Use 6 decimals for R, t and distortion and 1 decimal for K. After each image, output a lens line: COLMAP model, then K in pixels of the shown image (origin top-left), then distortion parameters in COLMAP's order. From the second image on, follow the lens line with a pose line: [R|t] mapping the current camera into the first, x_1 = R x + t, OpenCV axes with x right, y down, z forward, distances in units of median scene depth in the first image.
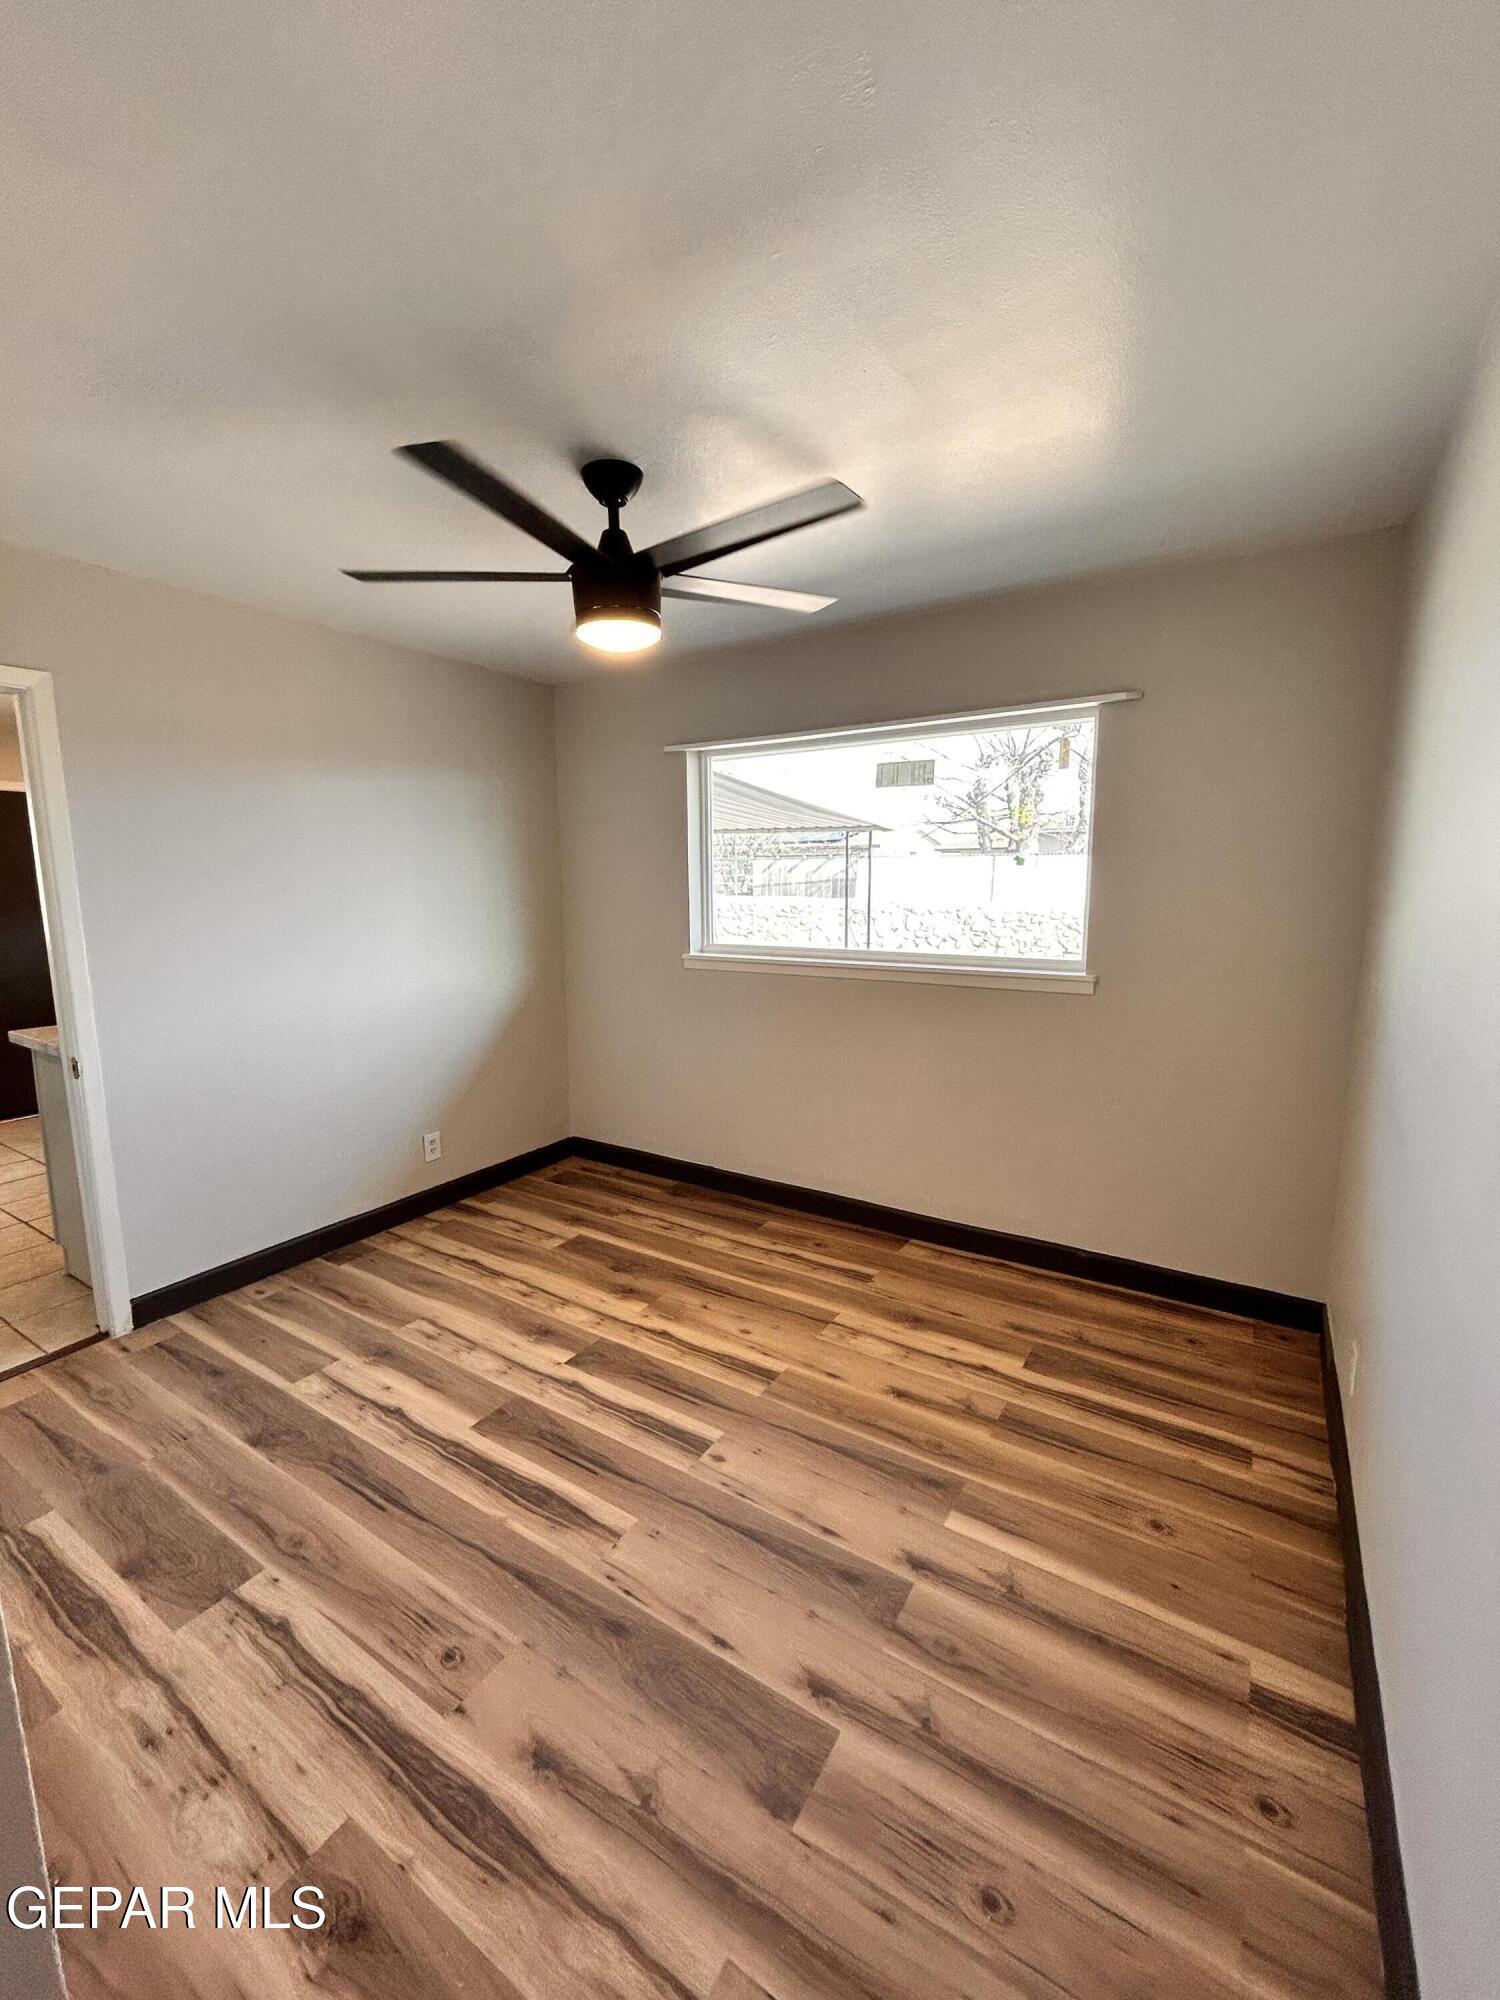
lens RADIAL K [[818.1, 0, 751.5], [0, 818.1, 1003.4], [0, 0, 1]] dist [0.002029, 0.001581]
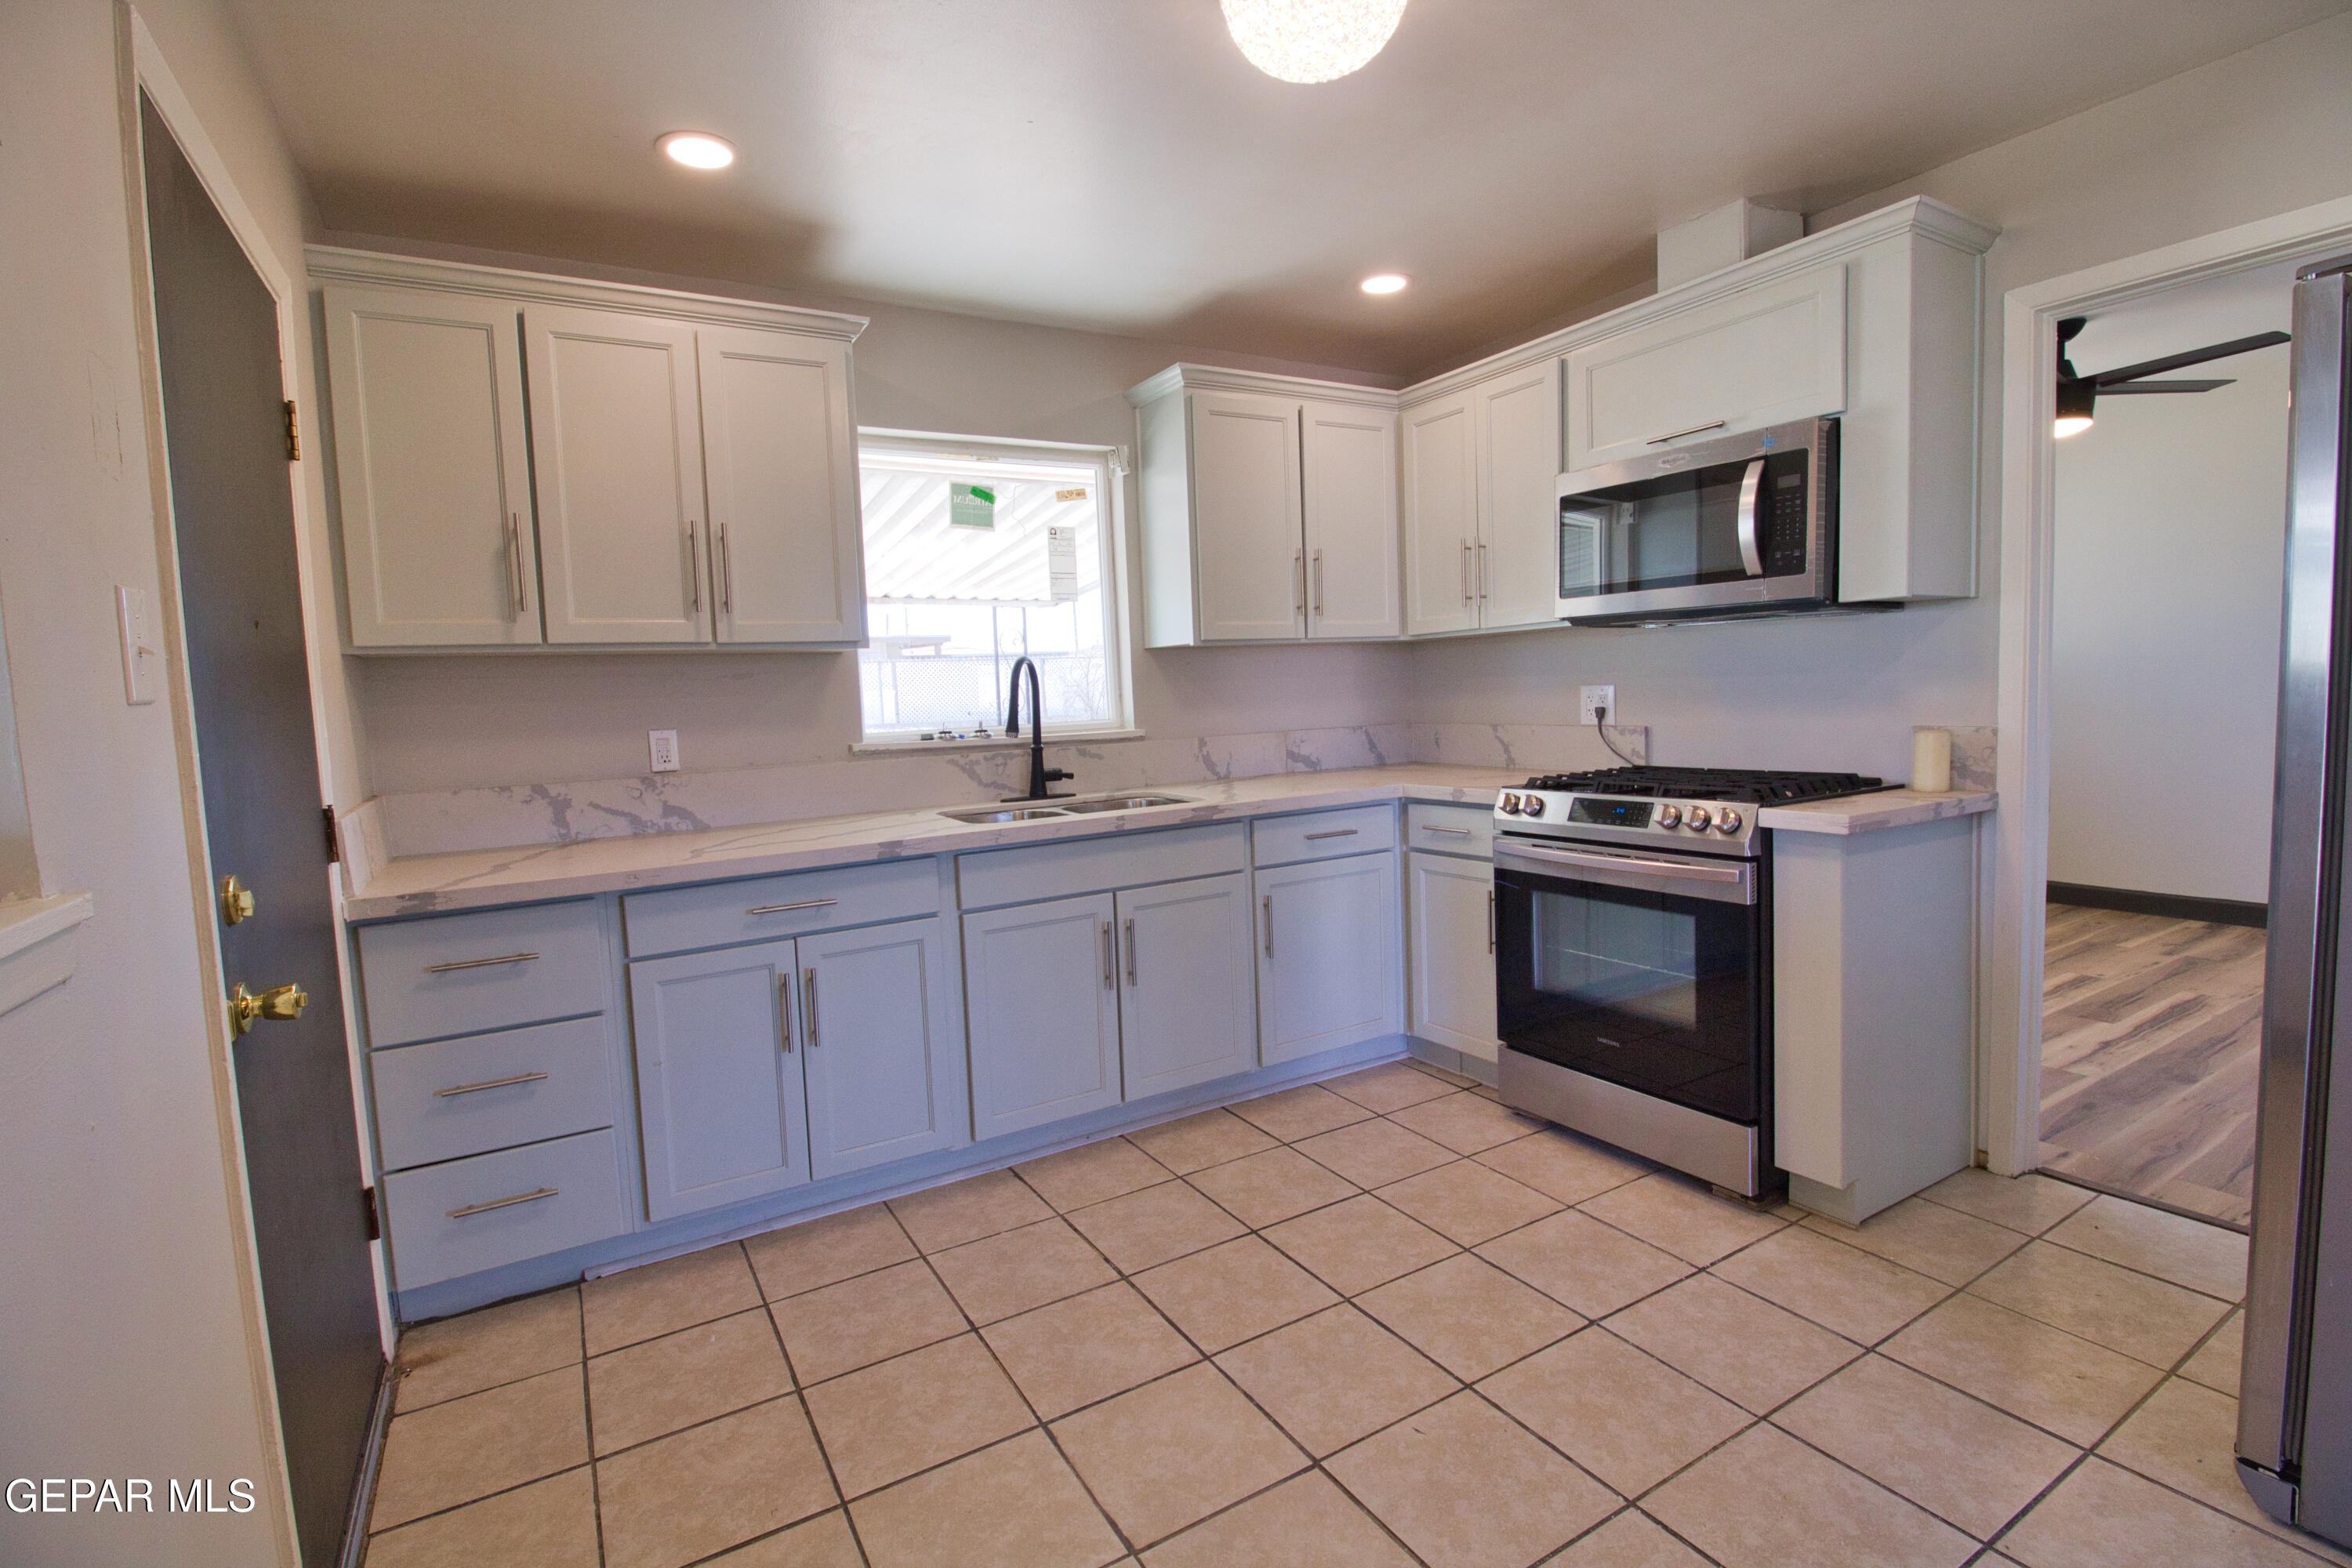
lens RADIAL K [[1075.3, 0, 1171.8], [0, 1075.3, 774.3], [0, 0, 1]] dist [-0.004661, -0.001321]
pose [[0.451041, -0.089613, 0.887993, -2.399507], [0.166777, 0.985884, 0.014780, -0.143882], [-0.876782, 0.141430, 0.459620, 1.414785]]
